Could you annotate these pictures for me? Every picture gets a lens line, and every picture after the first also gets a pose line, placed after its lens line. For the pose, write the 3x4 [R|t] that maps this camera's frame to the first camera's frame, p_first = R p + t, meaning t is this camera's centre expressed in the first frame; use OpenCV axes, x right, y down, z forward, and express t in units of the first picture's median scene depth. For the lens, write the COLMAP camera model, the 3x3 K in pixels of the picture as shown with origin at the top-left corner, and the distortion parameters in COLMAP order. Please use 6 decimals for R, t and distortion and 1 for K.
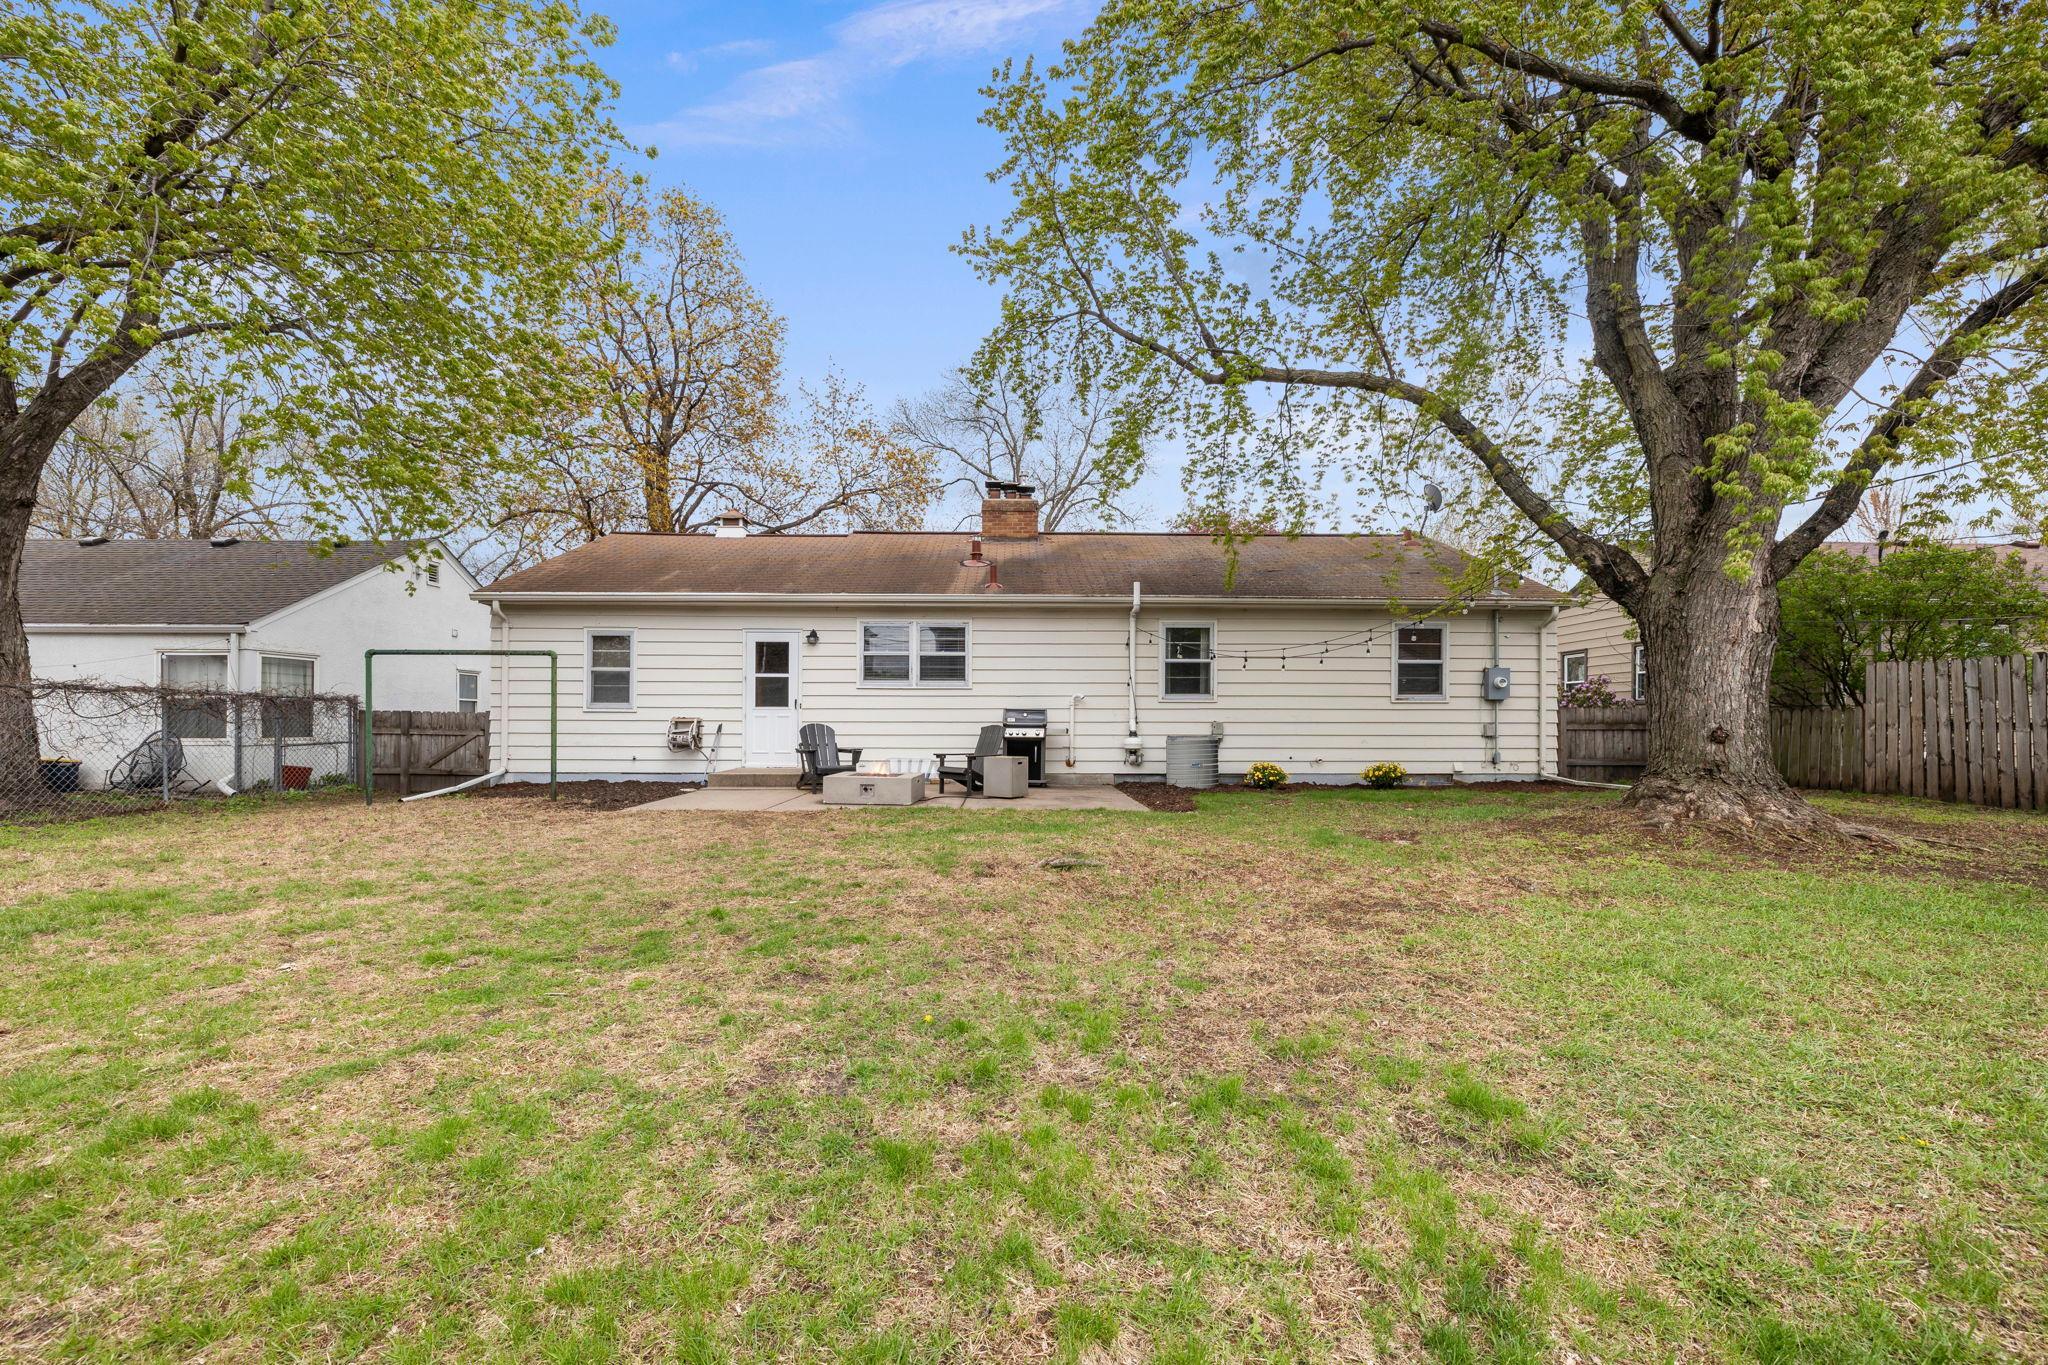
lens RADIAL K [[856.3, 0, 1027.9], [0, 856.3, 698.8], [0, 0, 1]] dist [-0.002357, 0.000670]
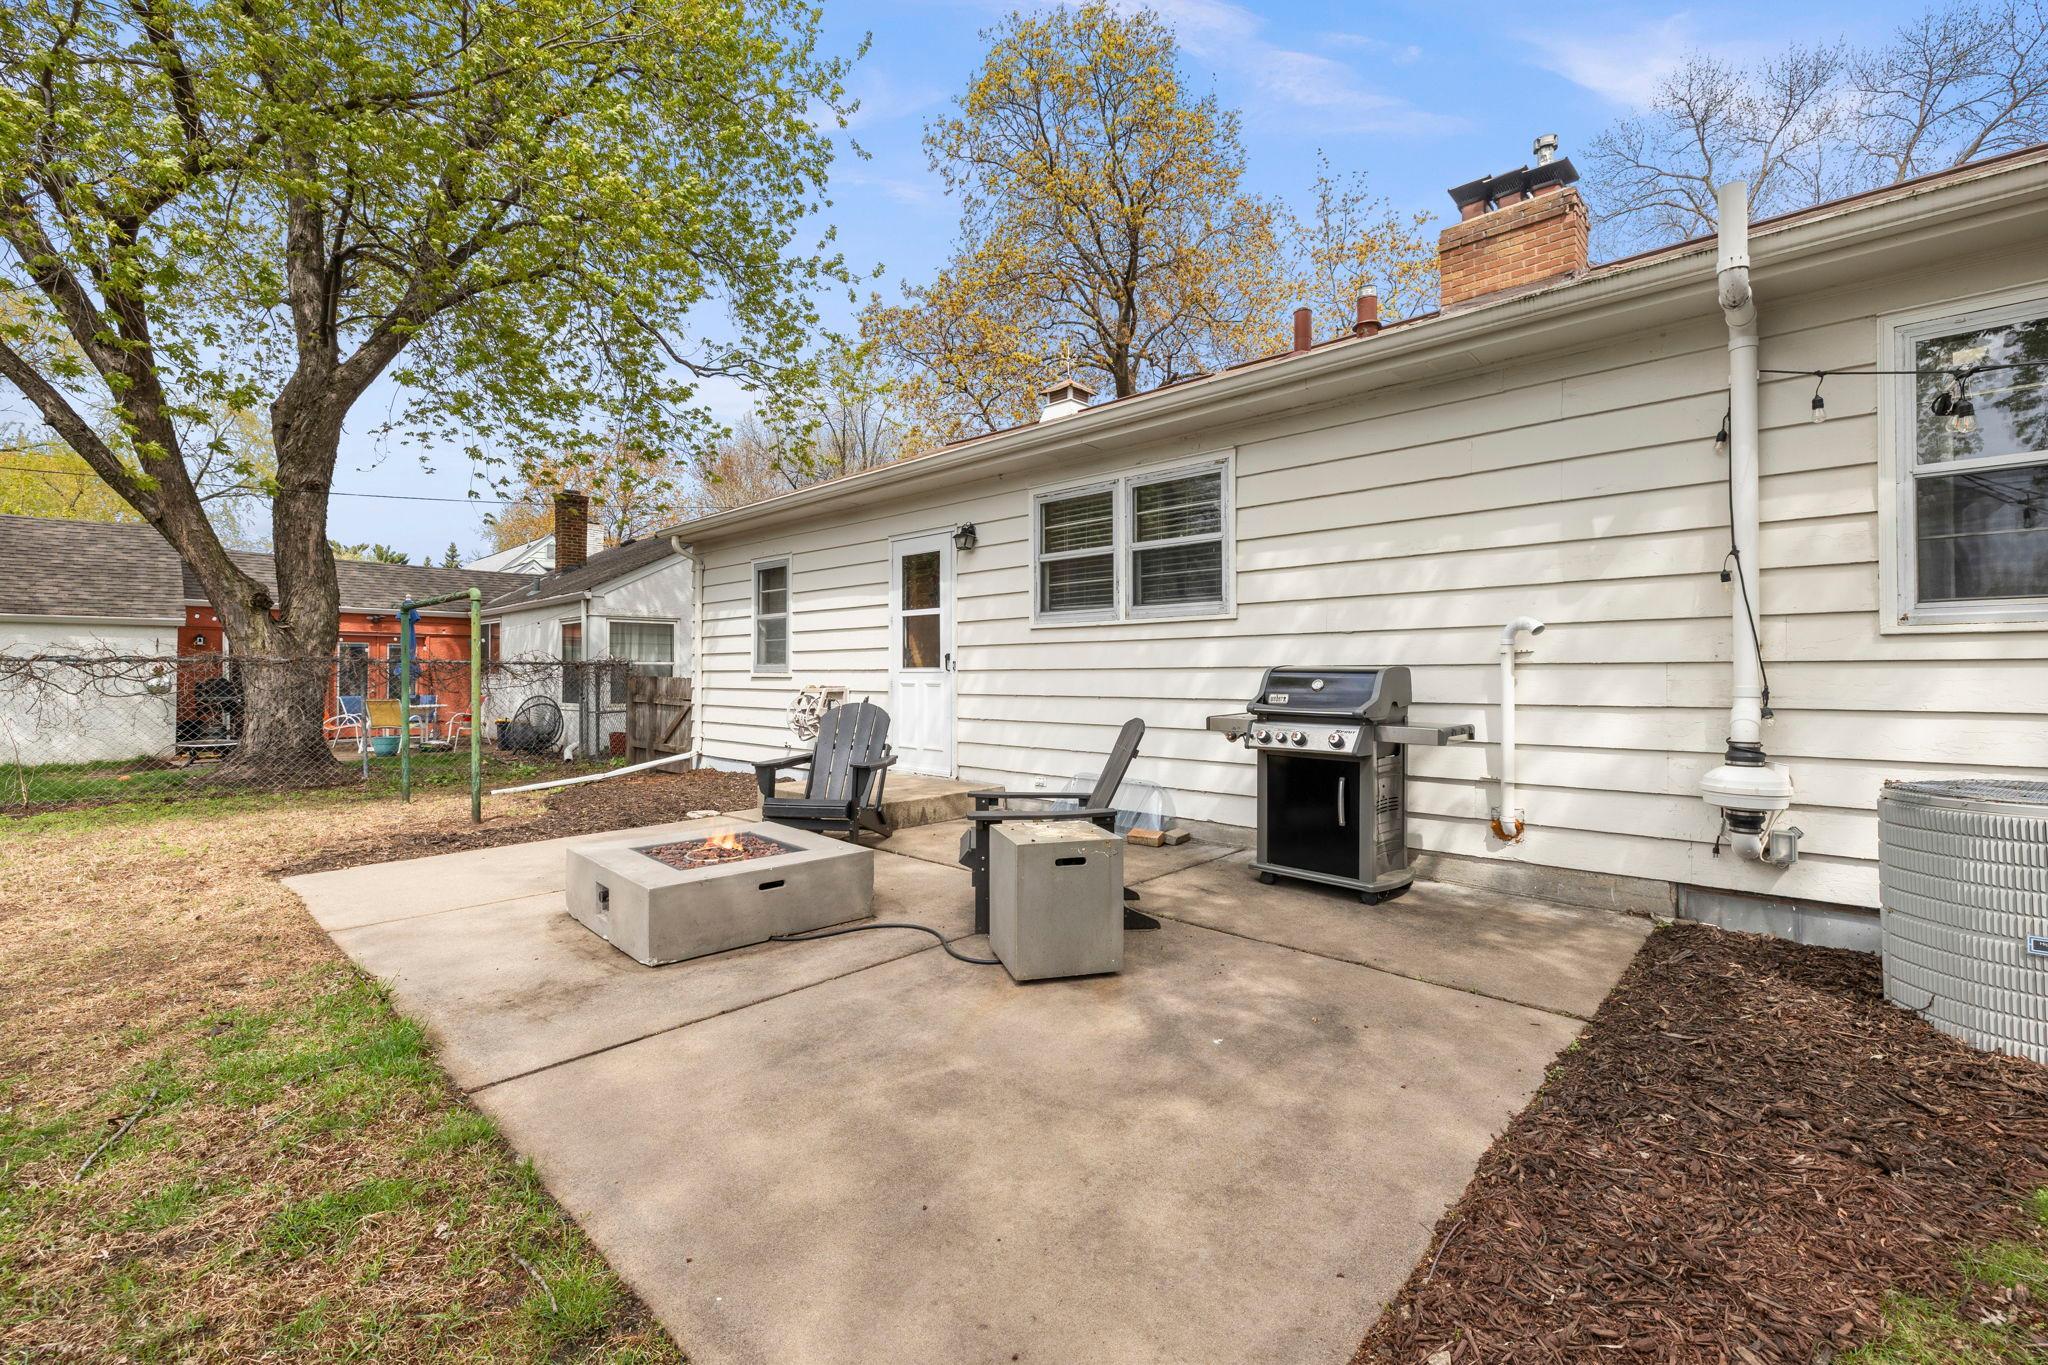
lens RADIAL K [[856.3, 0, 1018.7], [0, 856.3, 663.6], [0, 0, 1]] dist [-0.002357, 0.000670]
pose [[0.702718, -0.012243, -0.711363, 0.154197], [0.018145, 0.999835, 0.000717, 0.007599], [0.711237, -0.013412, 0.702824, 0.640301]]
